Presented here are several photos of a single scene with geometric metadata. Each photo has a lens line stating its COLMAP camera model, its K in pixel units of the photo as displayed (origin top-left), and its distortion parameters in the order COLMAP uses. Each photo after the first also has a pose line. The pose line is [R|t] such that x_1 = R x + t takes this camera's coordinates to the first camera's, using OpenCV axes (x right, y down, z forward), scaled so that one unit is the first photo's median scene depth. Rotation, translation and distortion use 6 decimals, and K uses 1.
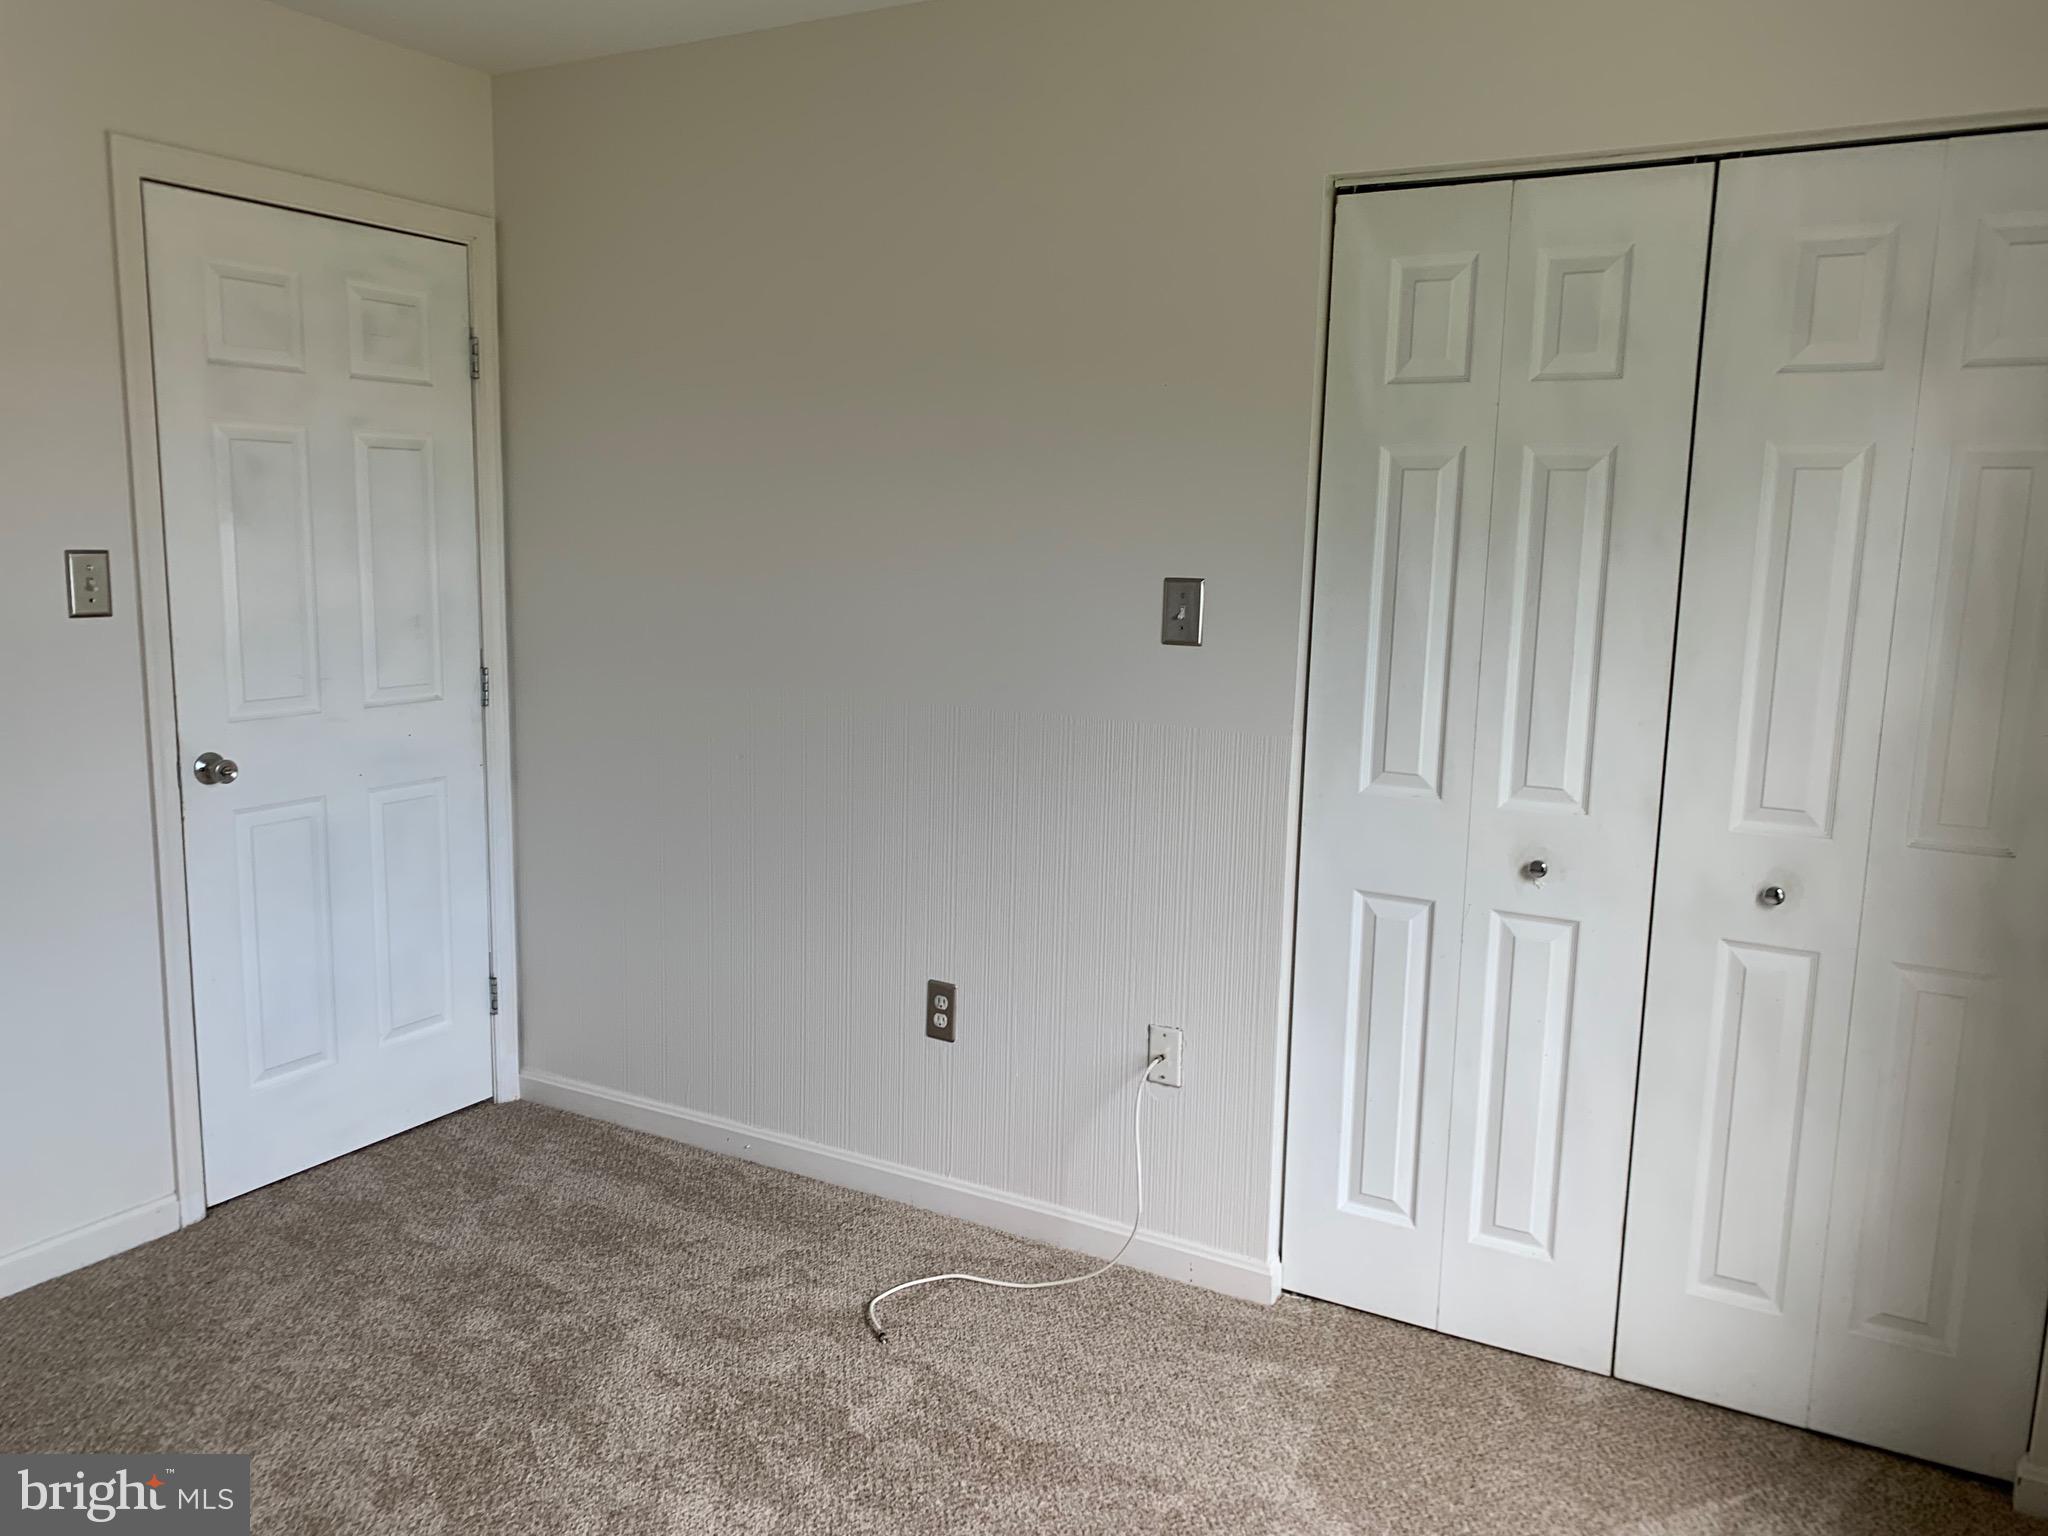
lens RADIAL K [[1572.1, 0, 979.8], [0, 1572.1, 768.7], [0, 0, 1]] dist [0.049657, -0.048528]
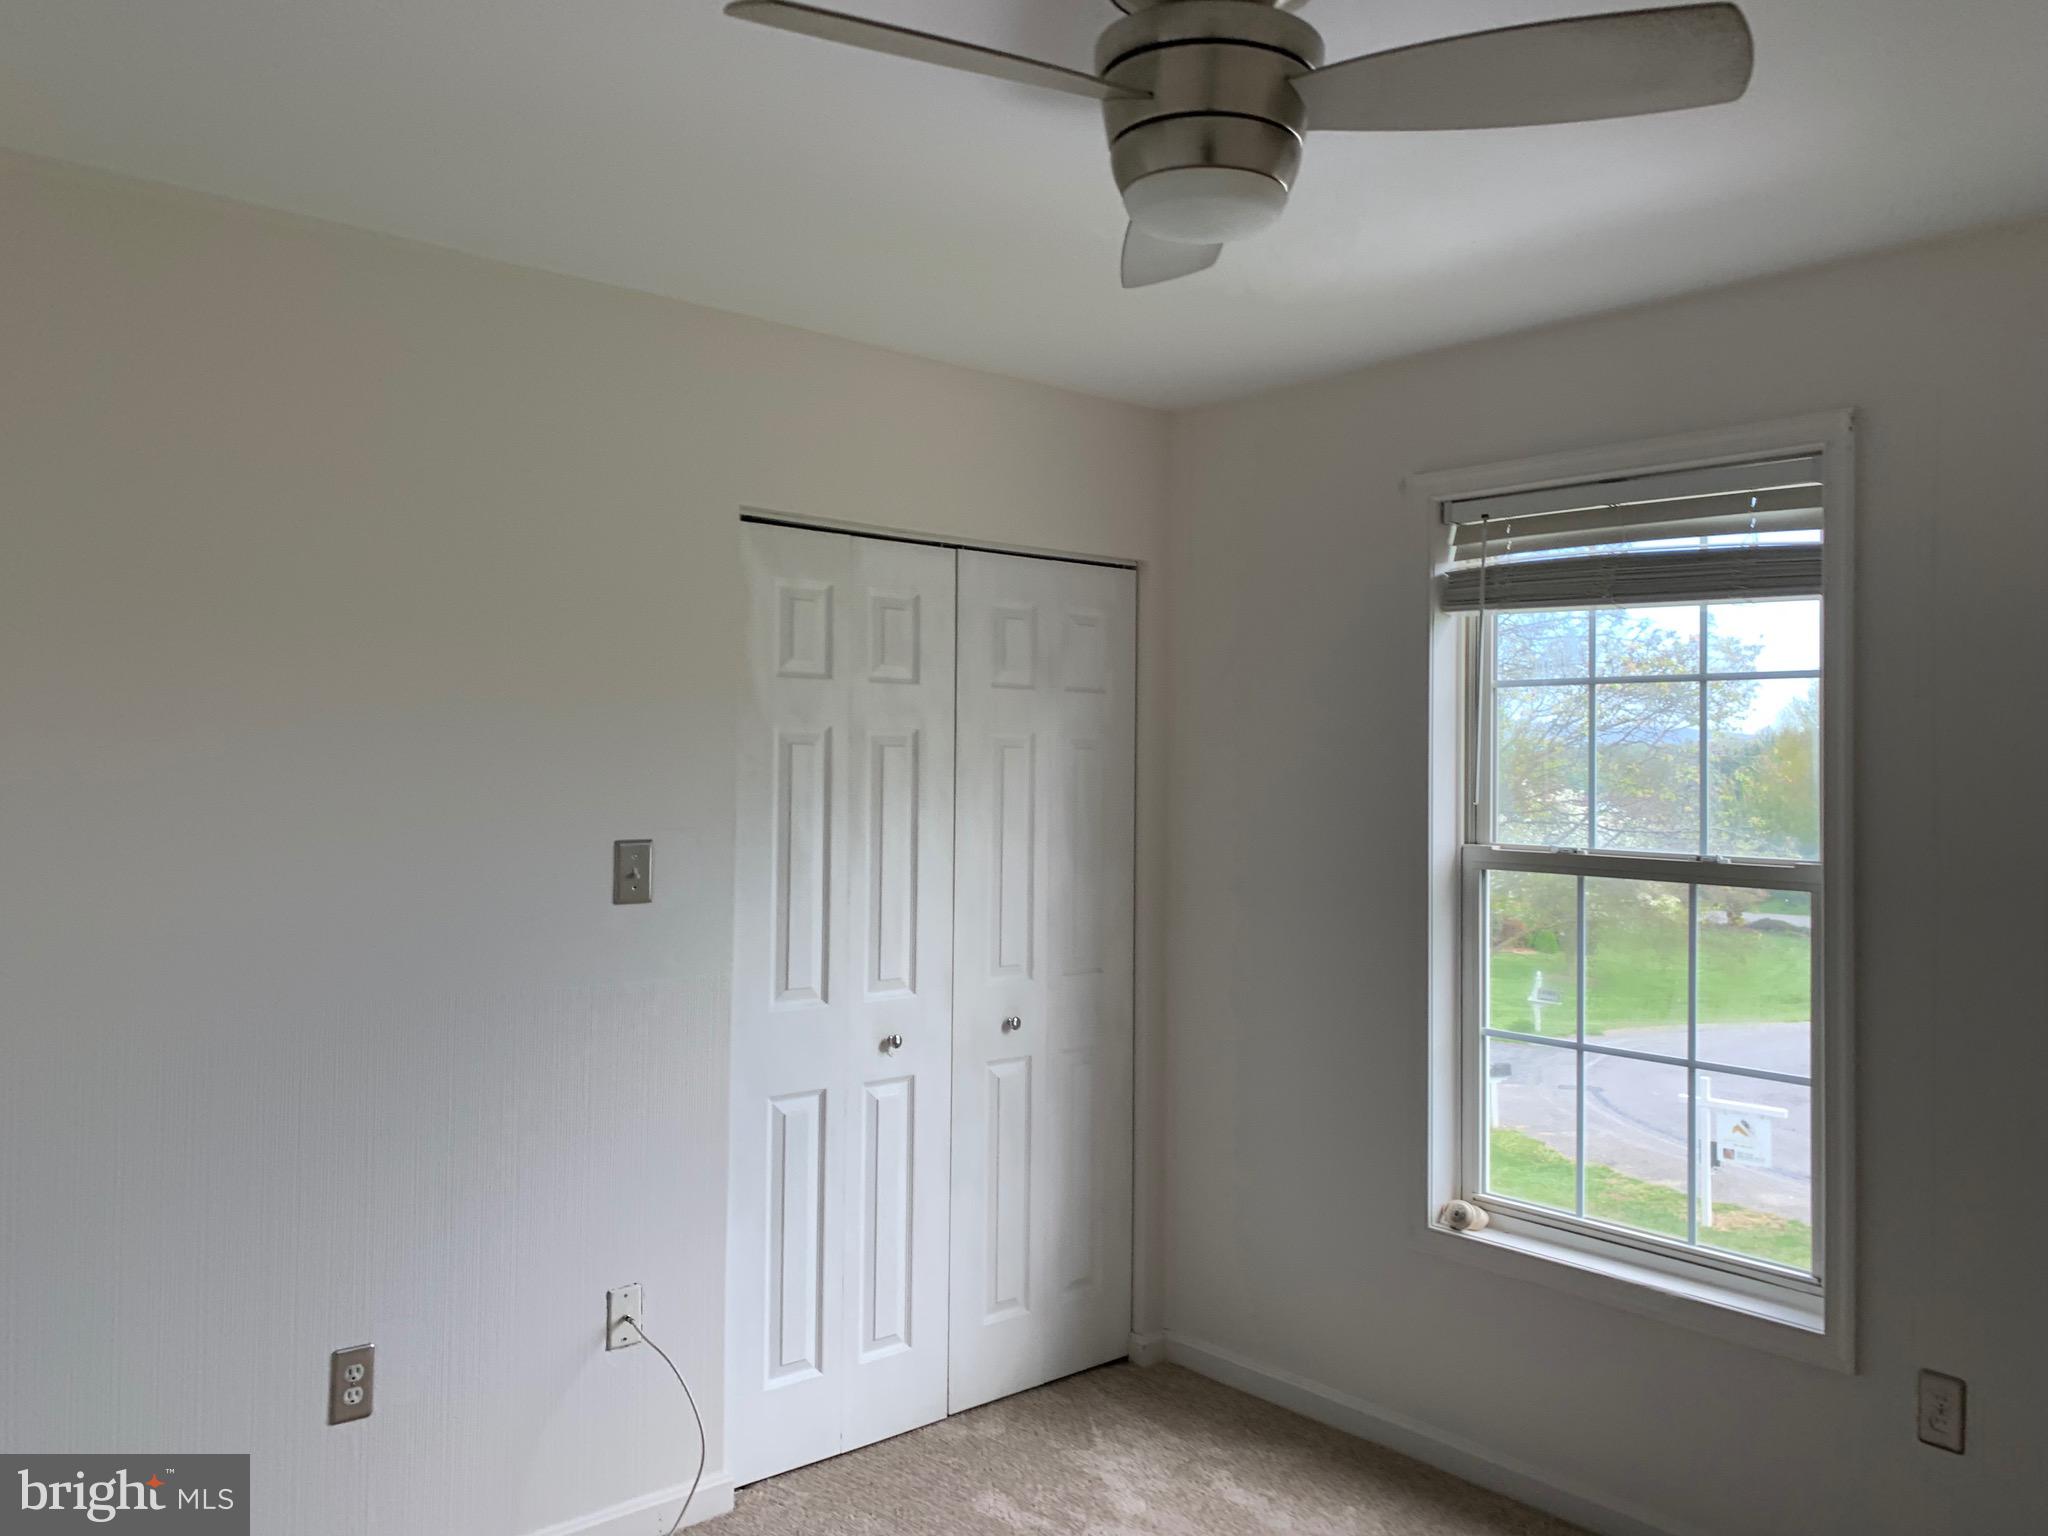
lens RADIAL K [[1572.1, 0, 1019.8], [0, 1572.1, 771.0], [0, 0, 1]] dist [0.049657, -0.048528]
pose [[0.323442, -0.009494, 0.946201, -0.720854], [0.161658, 0.985804, -0.045368, -0.069980], [-0.932337, 0.167634, 0.320385, 0.371384]]
